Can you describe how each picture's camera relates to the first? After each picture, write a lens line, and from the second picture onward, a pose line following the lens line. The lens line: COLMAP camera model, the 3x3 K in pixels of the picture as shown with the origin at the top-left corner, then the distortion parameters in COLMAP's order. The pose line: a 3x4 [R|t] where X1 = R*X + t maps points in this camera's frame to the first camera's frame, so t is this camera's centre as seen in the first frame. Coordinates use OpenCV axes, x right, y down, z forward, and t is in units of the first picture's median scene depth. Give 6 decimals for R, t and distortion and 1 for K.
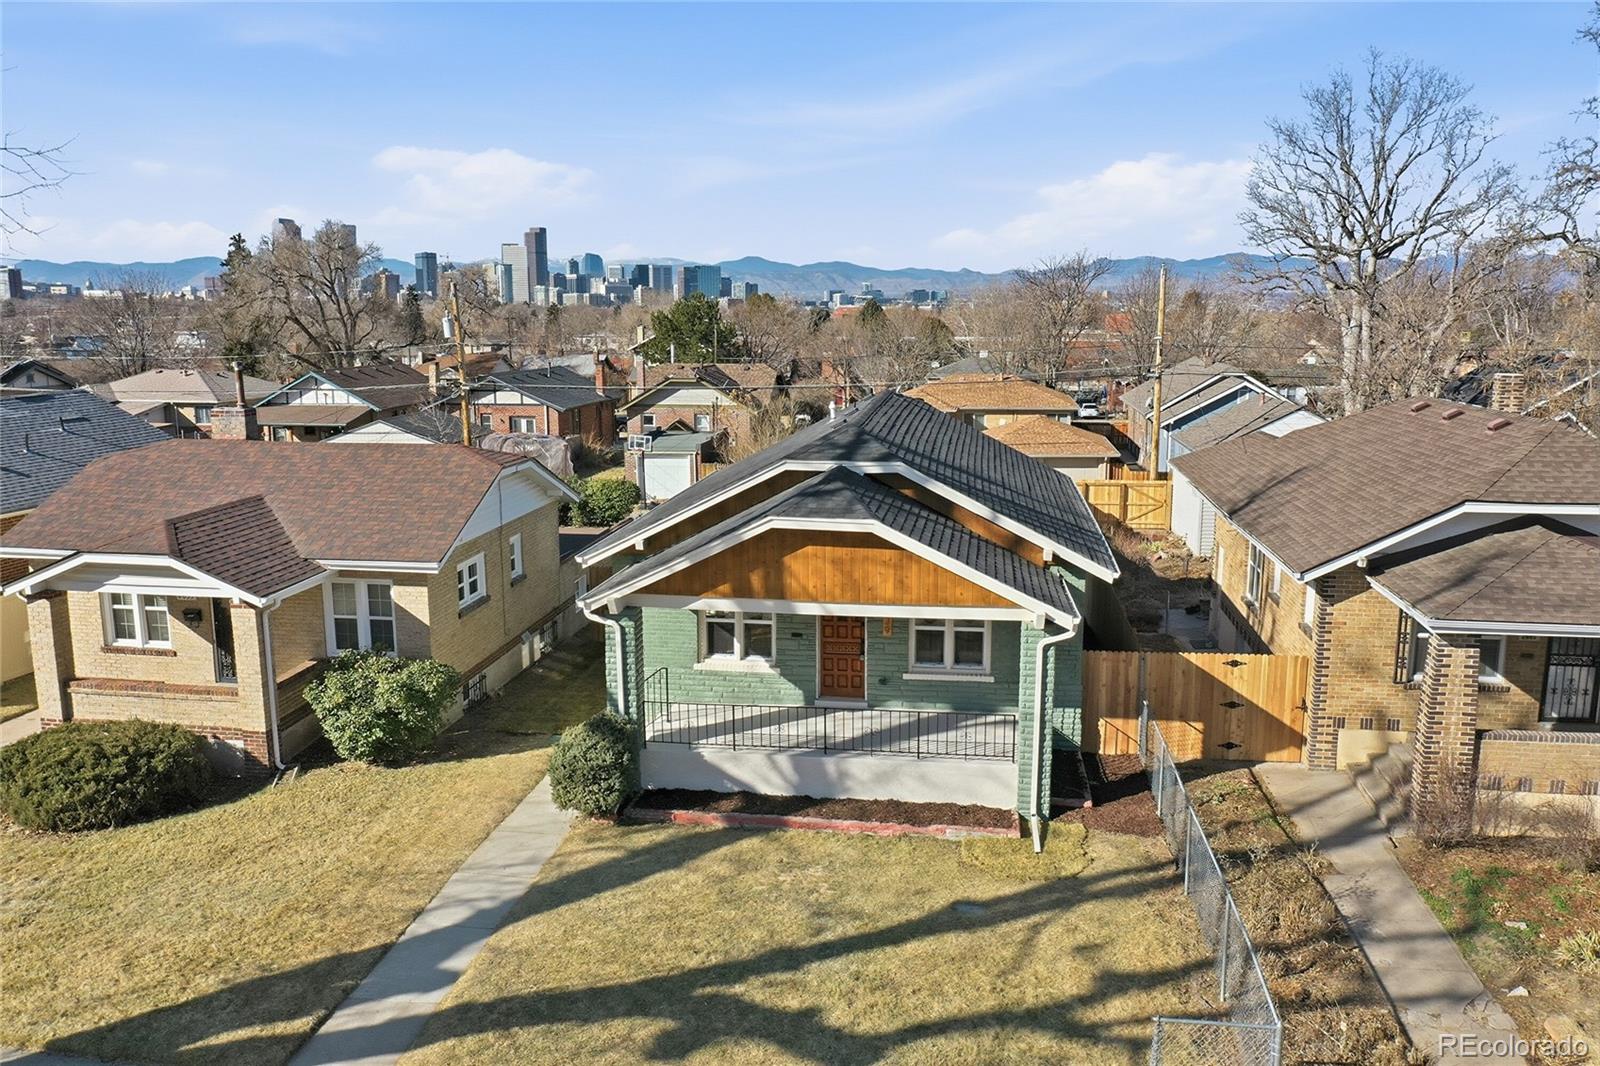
lens RADIAL K [[1238.5, 0, 801.7], [0, 1238.5, 529.2], [0, 0, 1]] dist [-0.017085, -0.008138]
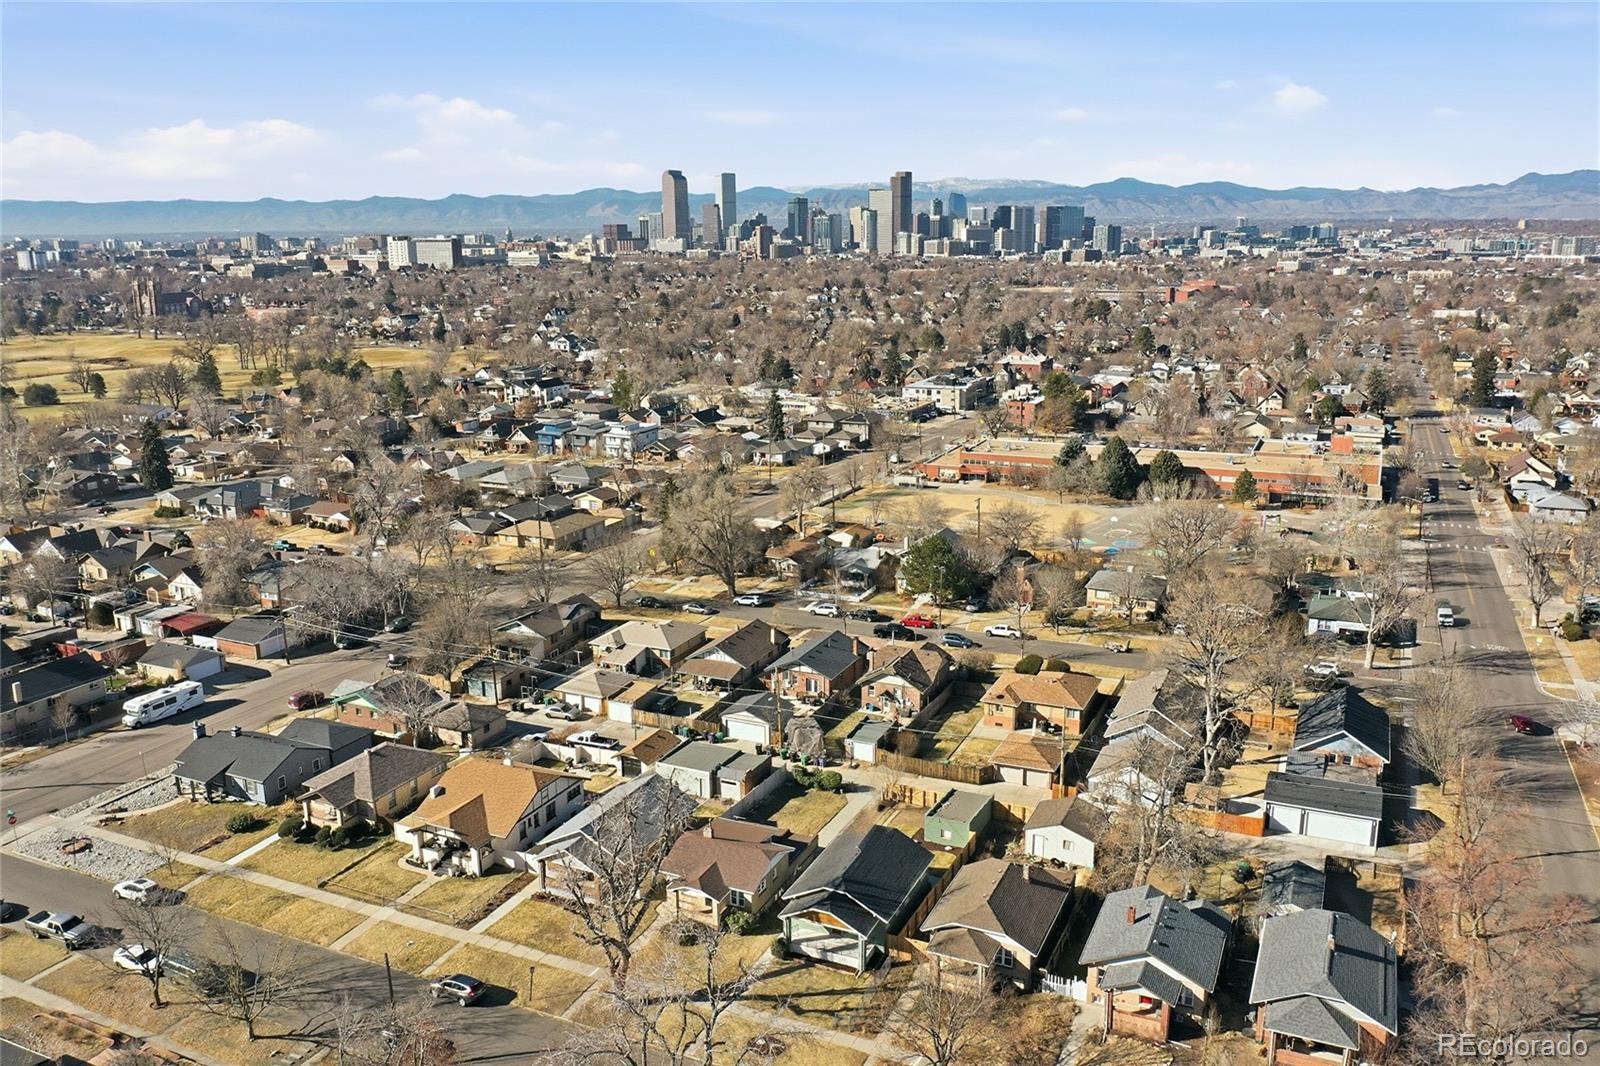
lens RADIAL K [[1238.5, 0, 792.0], [0, 1238.5, 538.0], [0, 0, 1]] dist [-0.017085, -0.008138]
pose [[0.956624, 0.054966, -0.286093, 1.185064], [-0.035834, 0.996783, 0.071691, -1.769263], [0.289113, -0.058329, 0.955516, -3.573900]]
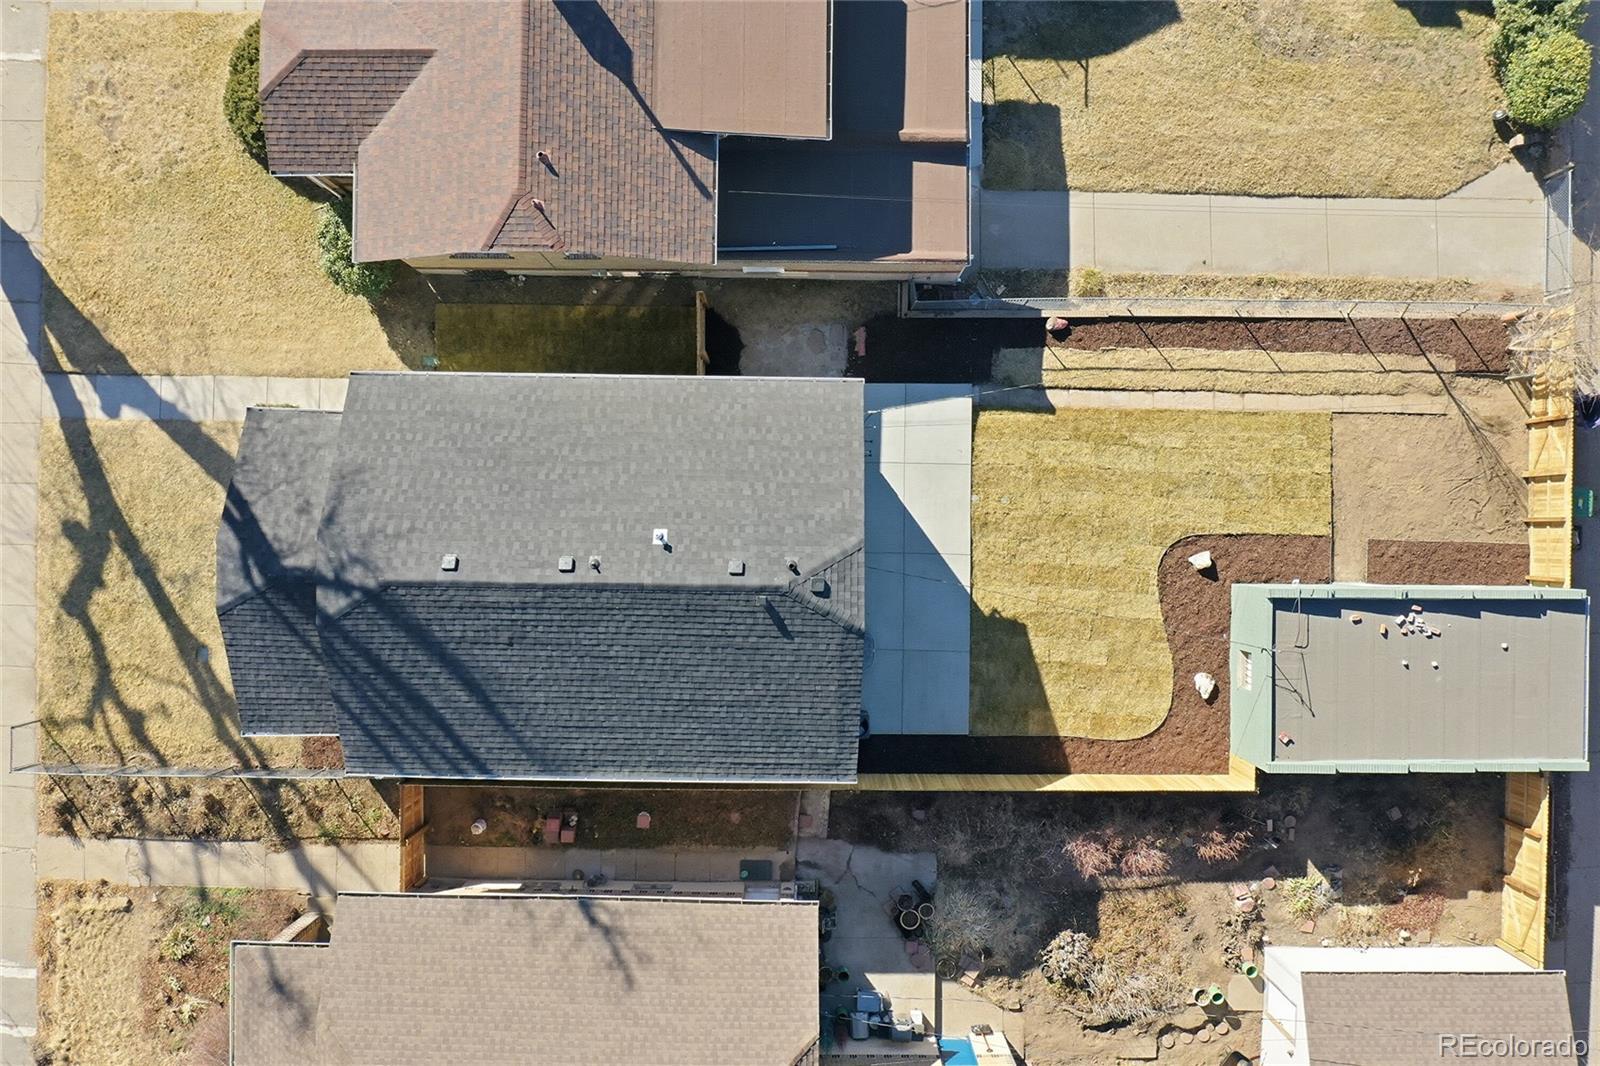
lens RADIAL K [[1238.5, 0, 816.5], [0, 1238.5, 519.0], [0, 0, 1]] dist [-0.017085, -0.008138]
pose [[0.123109, 0.992372, 0.006501, 0.024445], [-0.170545, 0.014703, 0.985240, -1.439496], [0.977629, -0.122401, 0.171054, 1.327724]]
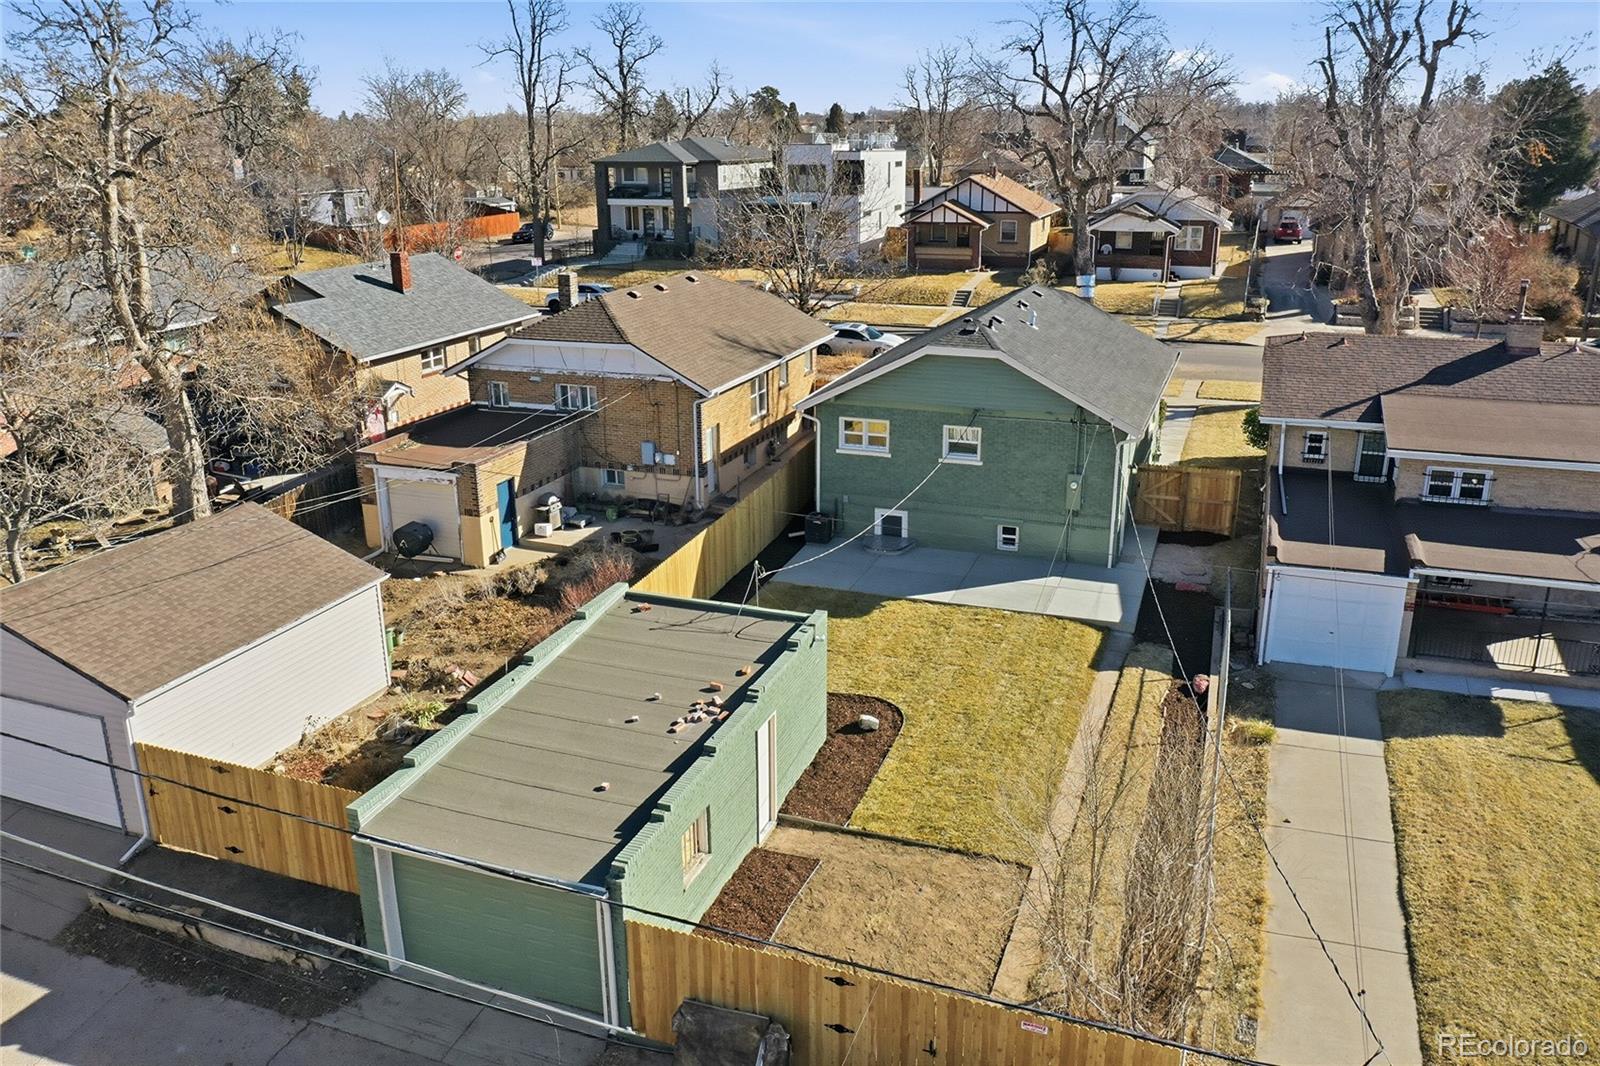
lens RADIAL K [[1238.5, 0, 799.0], [0, 1238.5, 531.1], [0, 0, 1]] dist [-0.017085, -0.008138]
pose [[-0.972482, -0.070750, 0.221977, -0.044478], [0.043748, 0.880374, 0.472259, -0.687924], [-0.228834, 0.468974, -0.853052, 3.052804]]
